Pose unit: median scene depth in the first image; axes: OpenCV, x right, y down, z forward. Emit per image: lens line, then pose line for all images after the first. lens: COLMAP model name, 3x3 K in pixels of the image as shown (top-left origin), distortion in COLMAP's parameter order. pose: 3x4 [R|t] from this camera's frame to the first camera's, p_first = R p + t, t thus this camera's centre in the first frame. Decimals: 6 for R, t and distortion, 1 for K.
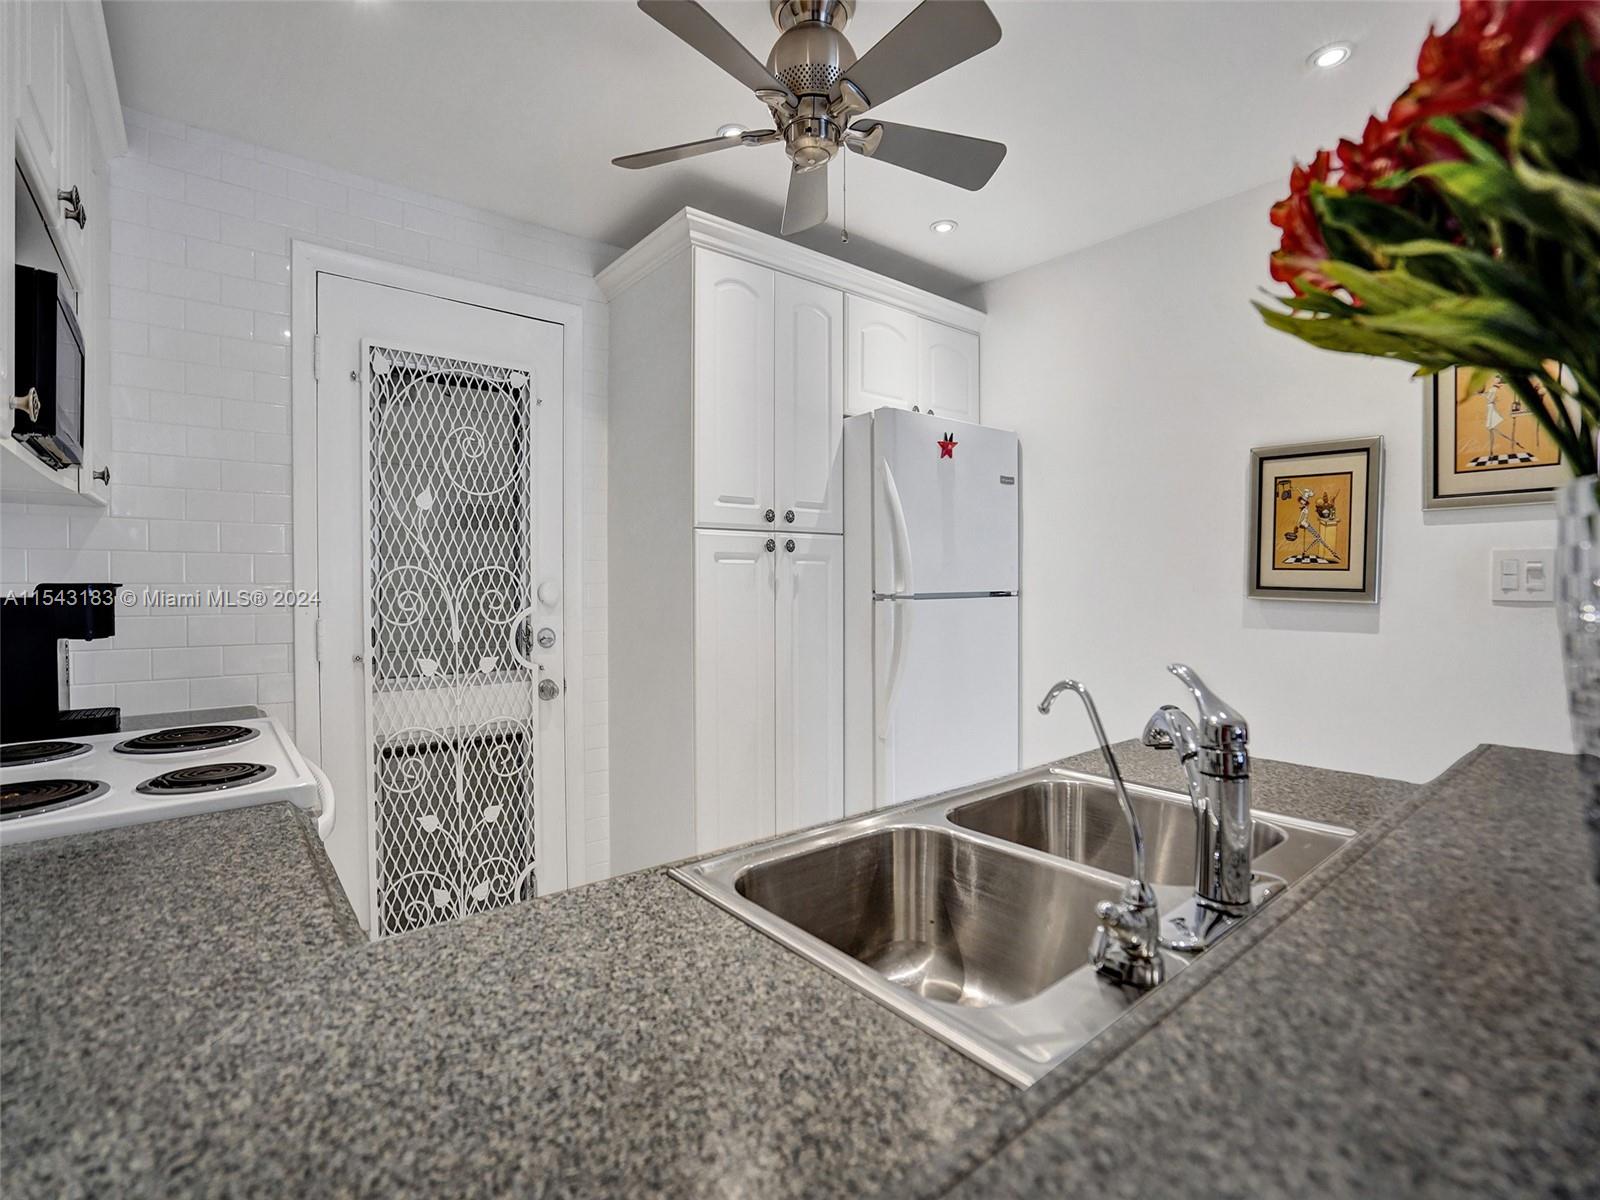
lens RADIAL K [[744.2, 0, 794.2], [0, 744.2, 595.3], [0, 0, 1]] dist [-0.045178, 0.013598]
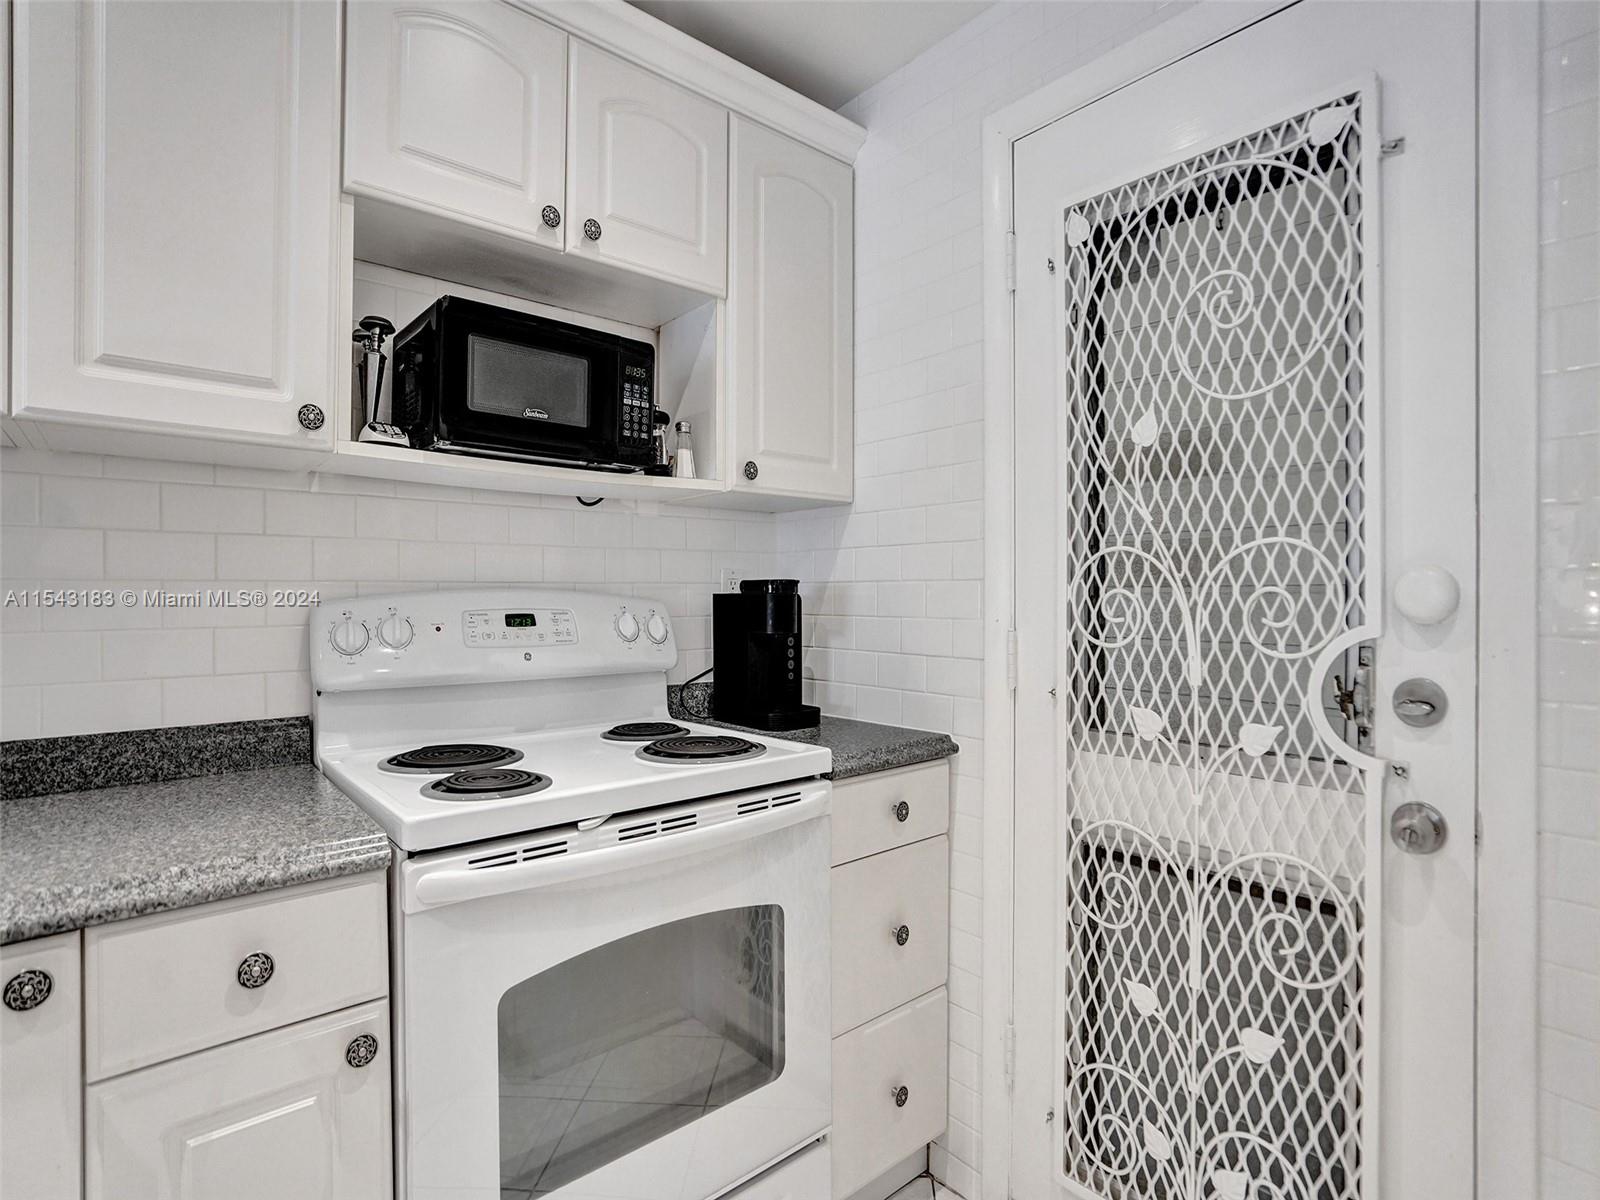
lens RADIAL K [[783.6, 0, 806.2], [0, 783.6, 609.6], [0, 0, 1]] dist [-0.036199, 0.008920]
pose [[0.039953, 0.000744, -0.999201, 0.089035], [-0.029937, 0.999552, -0.000452, 0.017790], [0.998753, 0.029931, 0.039957, 0.705394]]
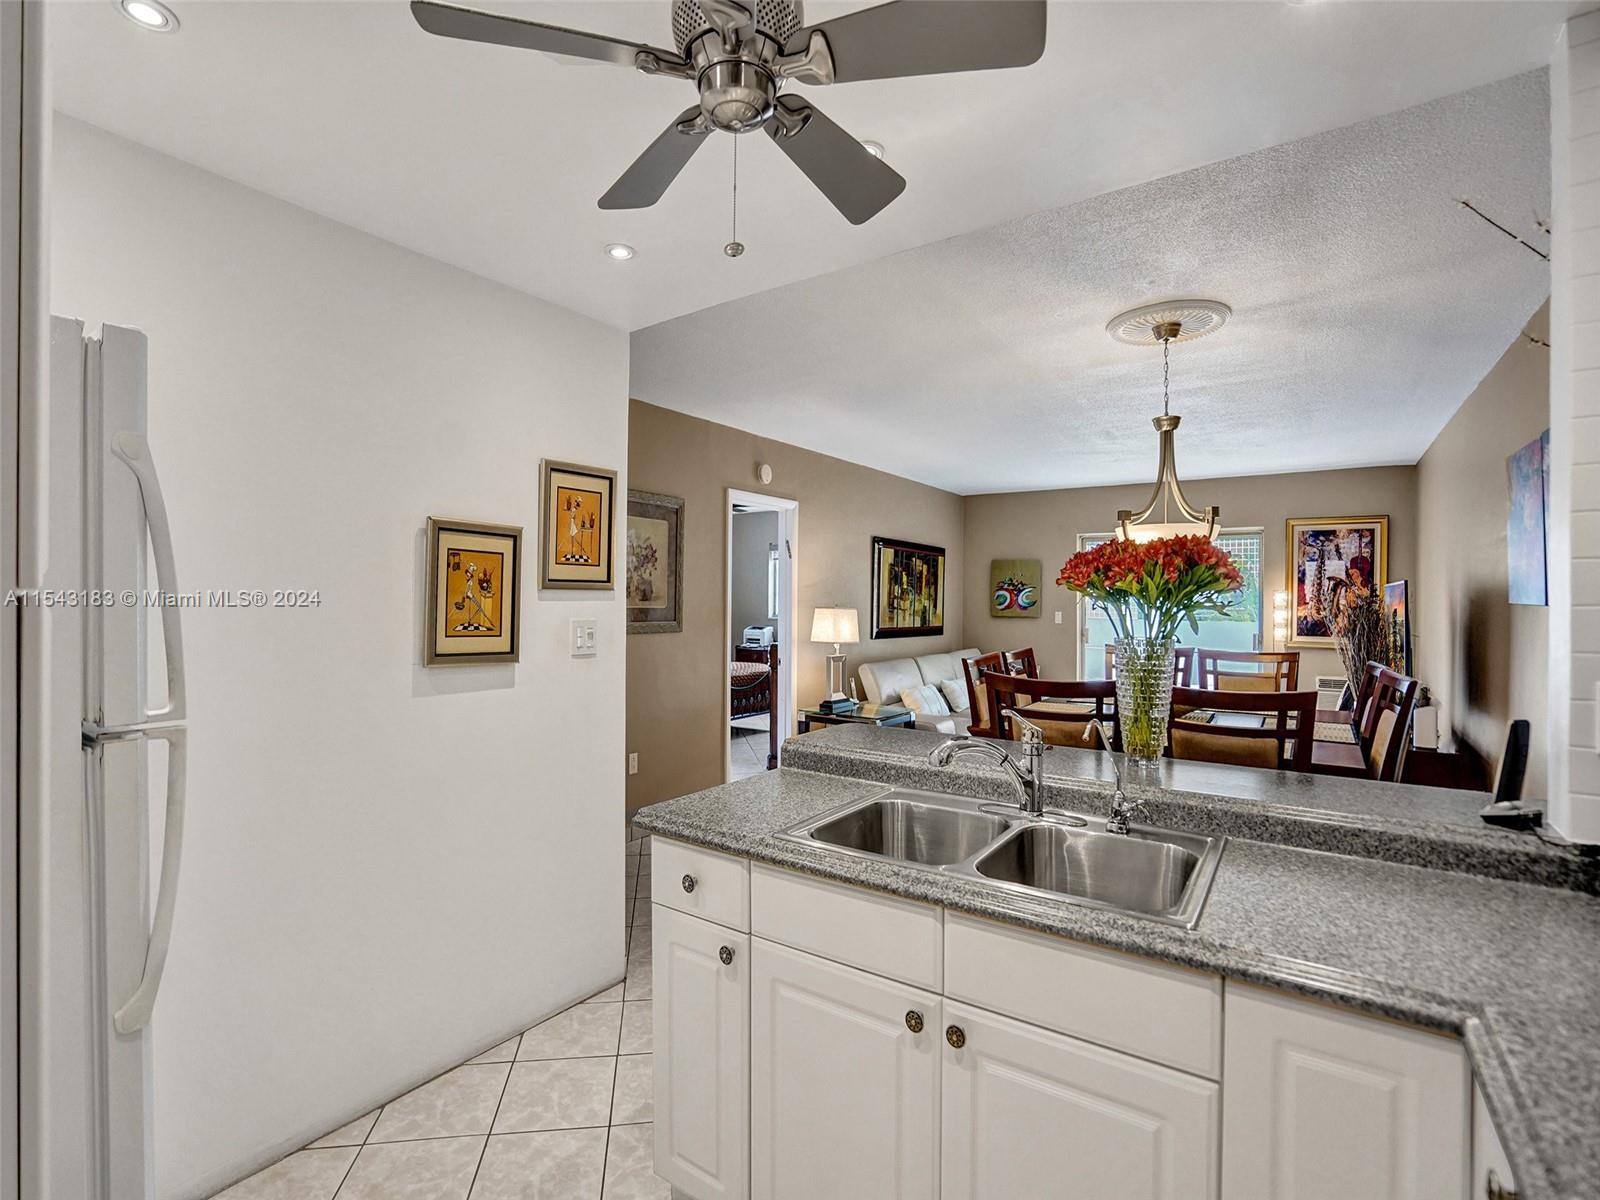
lens RADIAL K [[744.2, 0, 803.3], [0, 744.2, 601.3], [0, 0, 1]] dist [-0.045178, 0.013598]
pose [[-0.276927, -0.002016, 0.960889, -0.456840], [0.017708, 0.999817, 0.007201, -0.080114], [-0.960728, 0.019010, -0.276840, 0.760427]]
